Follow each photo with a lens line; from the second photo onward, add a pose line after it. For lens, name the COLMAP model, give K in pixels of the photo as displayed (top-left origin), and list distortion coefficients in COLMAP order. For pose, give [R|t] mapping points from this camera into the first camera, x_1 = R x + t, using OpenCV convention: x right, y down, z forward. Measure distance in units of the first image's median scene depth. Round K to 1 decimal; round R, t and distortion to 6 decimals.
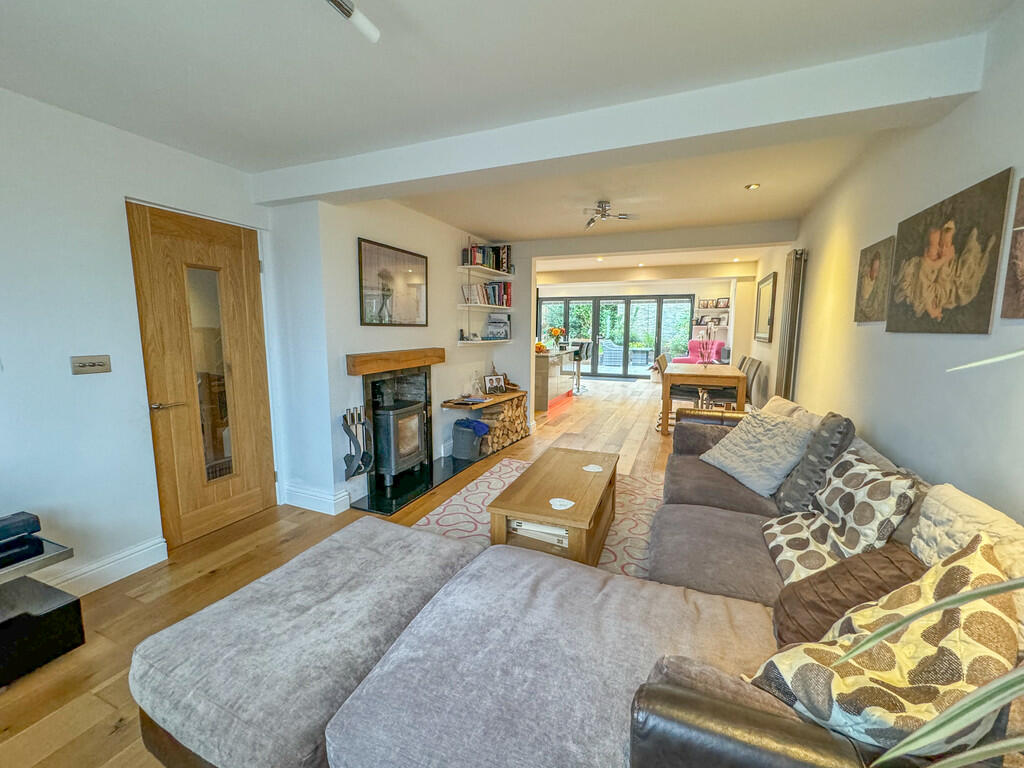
lens RADIAL K [[423.0, 0, 512.0], [0, 423.0, 384.0], [0, 0, 1]] dist [0.000238, 0.000123]
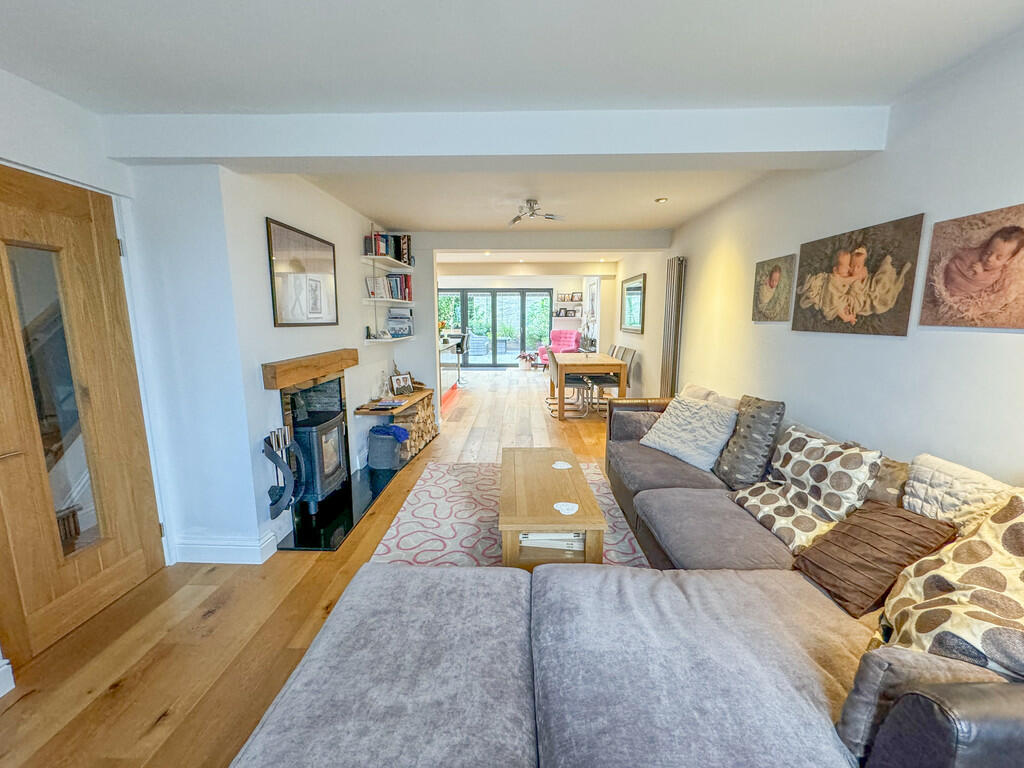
lens RADIAL K [[412.7, 0, 512.0], [0, 412.7, 384.0], [0, 0, 1]] dist [-0.000399, -0.000127]
pose [[0.931697, -0.063338, 0.357673, -0.227498], [0.052850, 0.997839, 0.039032, -0.036627], [-0.359372, -0.017463, 0.933031, 0.097225]]
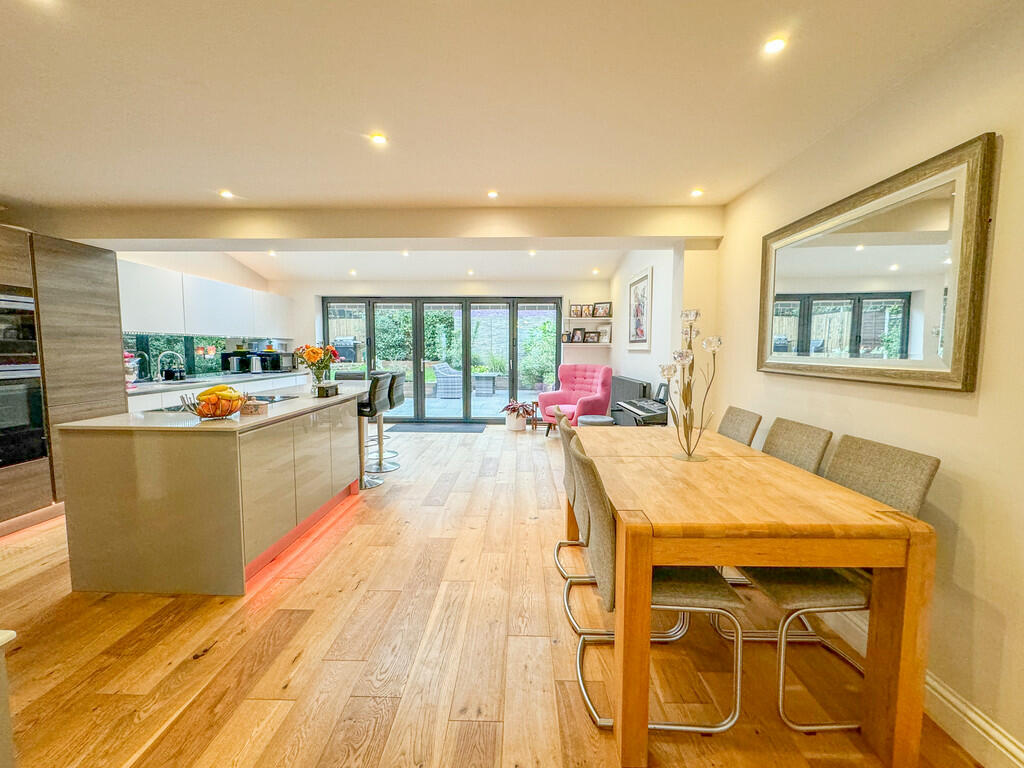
lens RADIAL K [[423.0, 0, 512.0], [0, 423.0, 384.0], [0, 0, 1]] dist [0.000238, 0.000123]
pose [[0.932509, -0.032149, 0.359713, 0.365186], [0.049137, 0.998062, -0.038181, -0.170373], [-0.357788, 0.053279, 0.932282, 1.346377]]
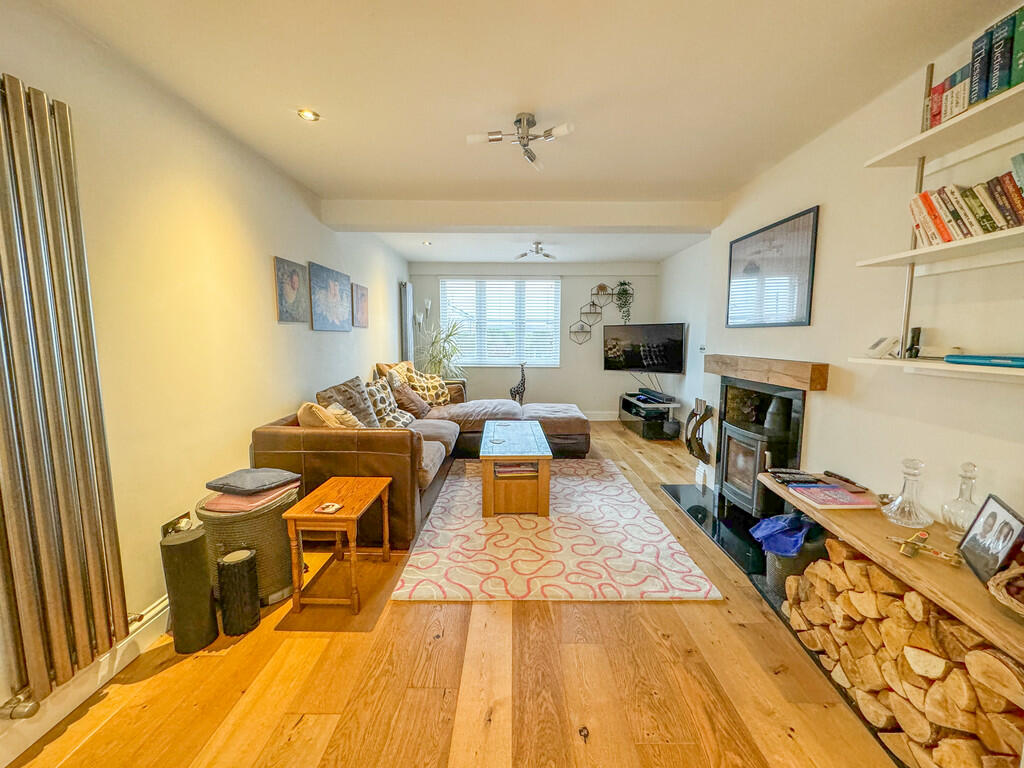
lens RADIAL K [[412.7, 0, 512.0], [0, 412.7, 384.0], [0, 0, 1]] dist [-0.000399, -0.000127]
pose [[-0.925262, 0.039085, -0.377311, 0.518290], [-0.056254, 0.969541, 0.238381, -0.218892], [0.375135, 0.241790, -0.894880, 1.769752]]
